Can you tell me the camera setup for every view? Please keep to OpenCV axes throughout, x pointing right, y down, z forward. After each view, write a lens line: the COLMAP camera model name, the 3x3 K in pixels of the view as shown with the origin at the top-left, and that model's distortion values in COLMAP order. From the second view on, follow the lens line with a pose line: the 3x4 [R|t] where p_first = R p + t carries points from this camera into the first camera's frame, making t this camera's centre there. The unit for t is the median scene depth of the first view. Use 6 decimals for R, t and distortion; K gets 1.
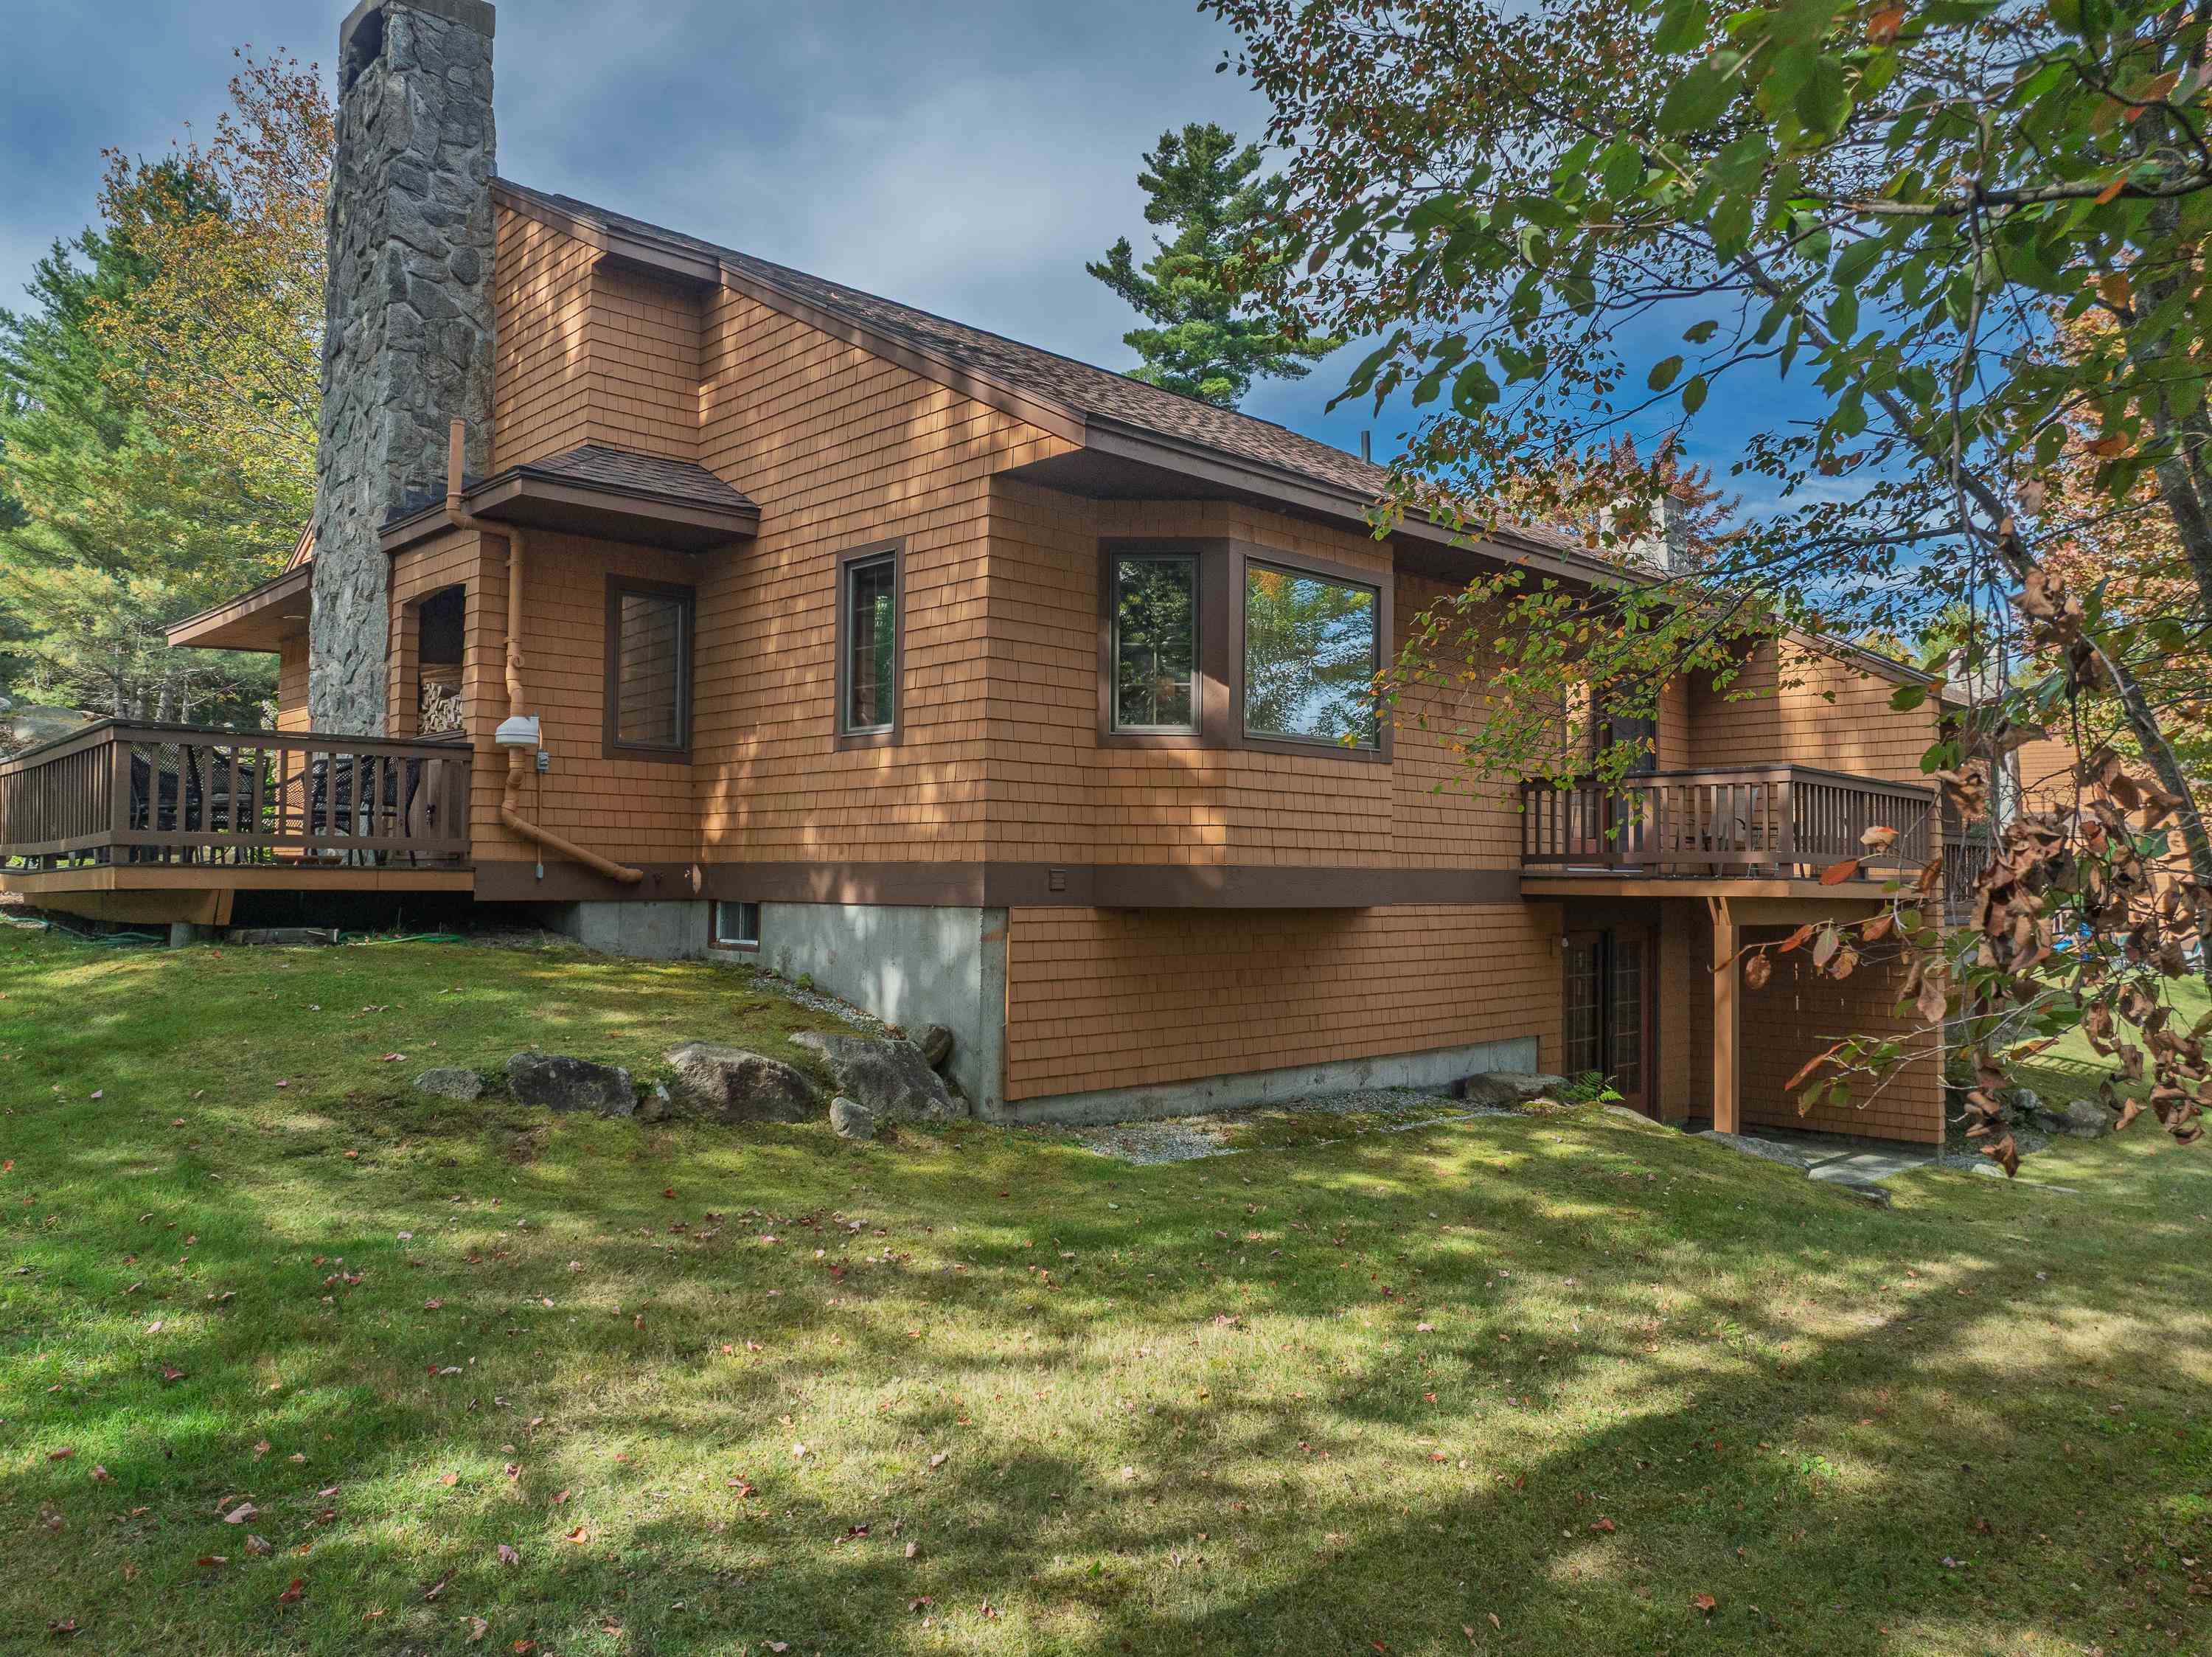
lens RADIAL K [[1566.3, 0, 1109.3], [0, 1566.3, 835.6], [0, 0, 1]] dist [-0.049973, 0.014219]
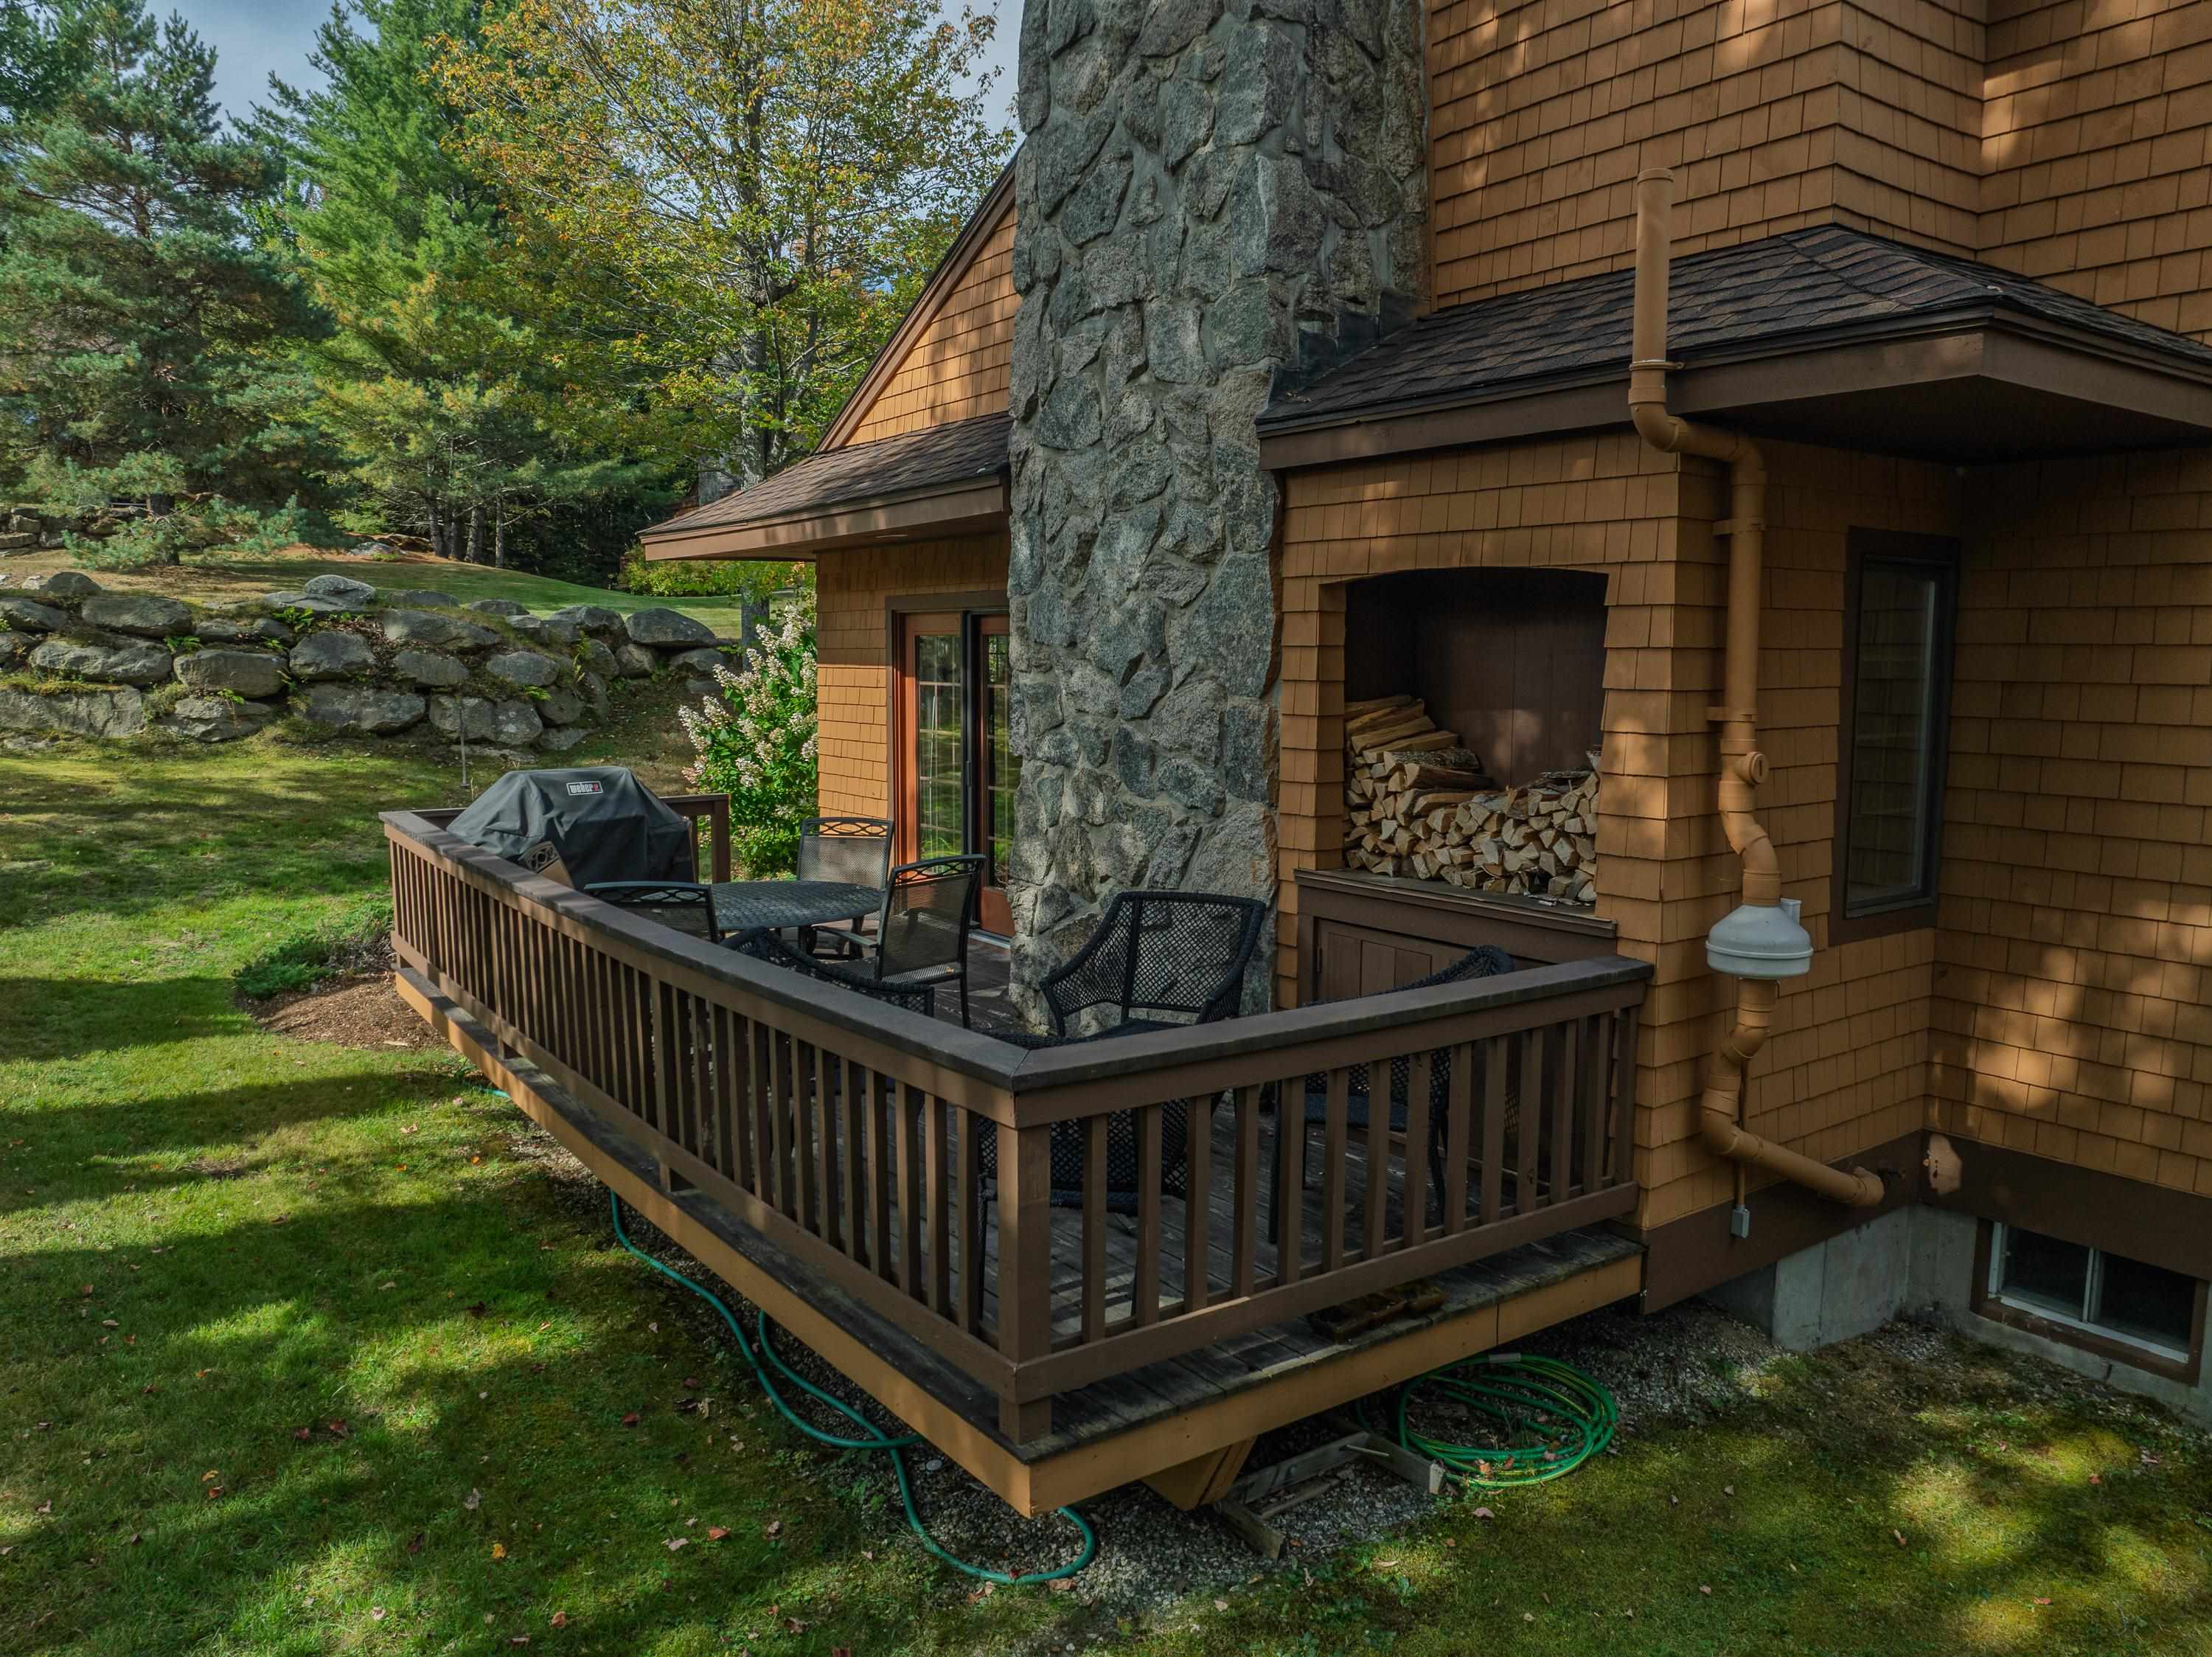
lens RADIAL K [[1566.3, 0, 1102.9], [0, 1566.3, 828.5], [0, 0, 1]] dist [-0.049973, 0.014219]
pose [[0.988872, 0.011783, -0.148299, -0.119661], [0.009377, 0.989940, 0.141180, -0.038200], [0.148471, -0.140999, 0.978813, 0.137258]]
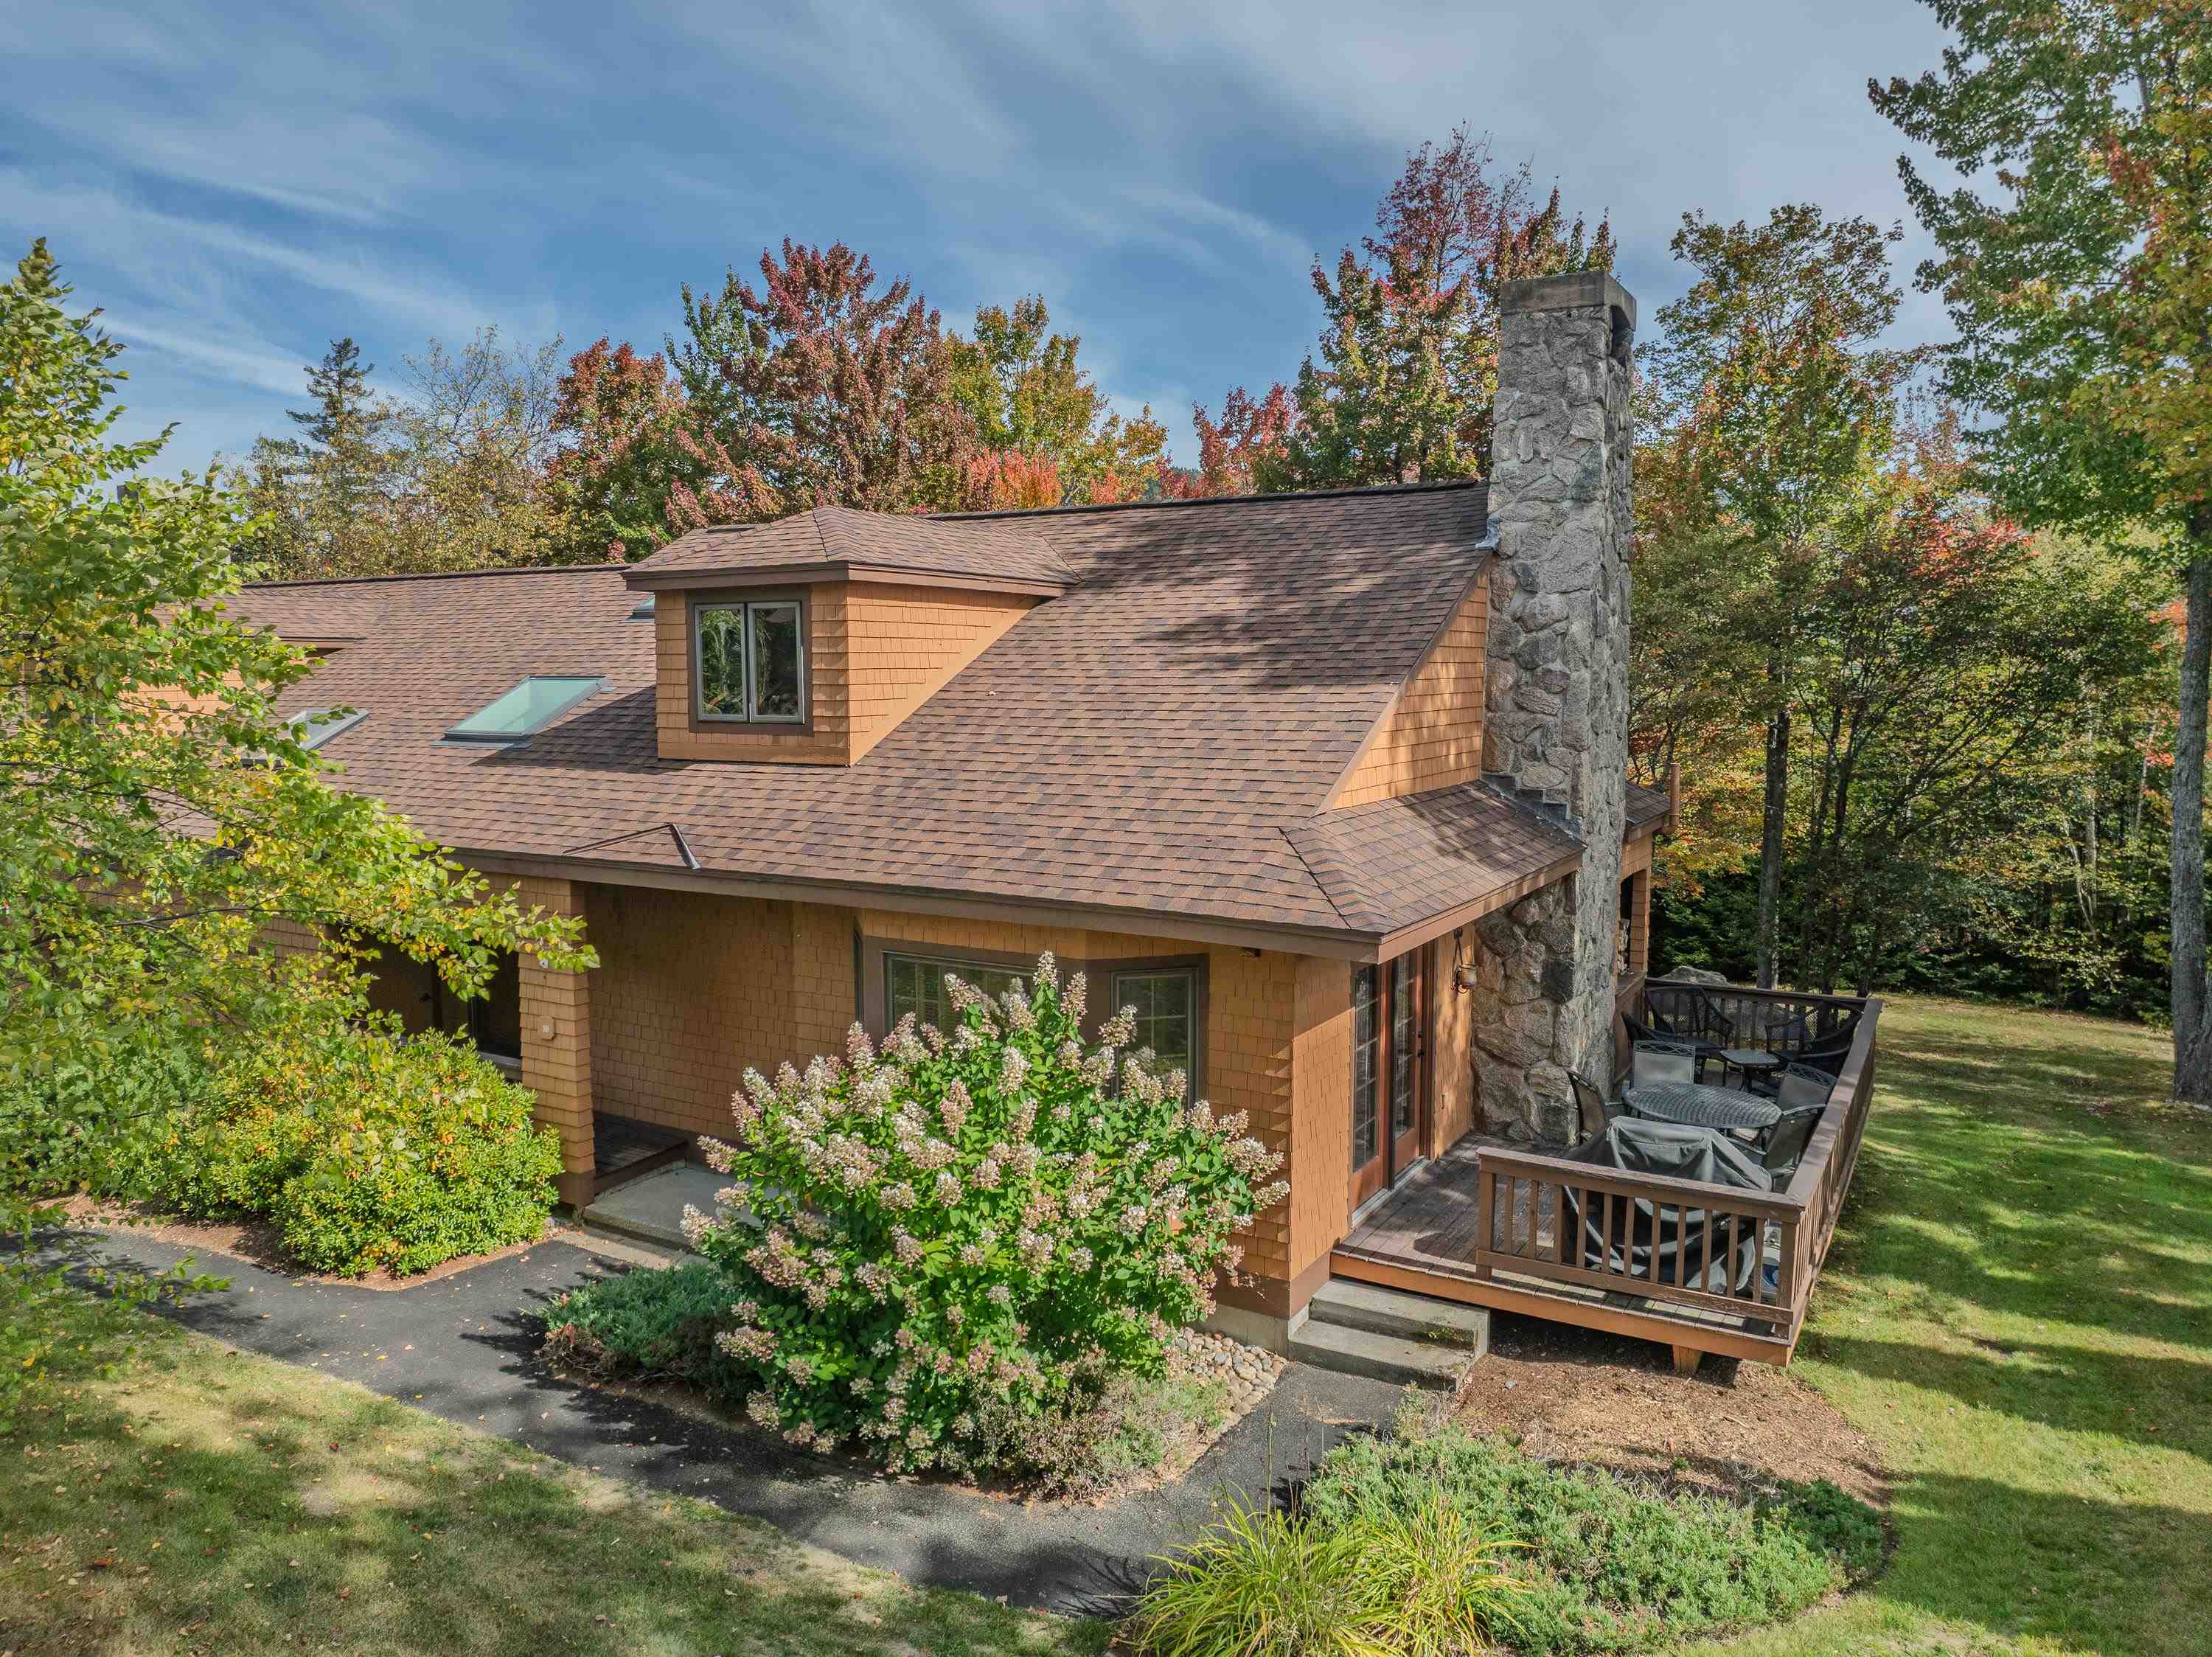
lens RADIAL K [[1566.3, 0, 1103.0], [0, 1566.3, 833.5], [0, 0, 1]] dist [-0.049973, 0.014219]
pose [[-0.261010, -0.096046, 0.960546, -0.301902], [-0.026828, 0.995375, 0.092239, -0.064148], [-0.964963, -0.001694, -0.262380, 0.342020]]
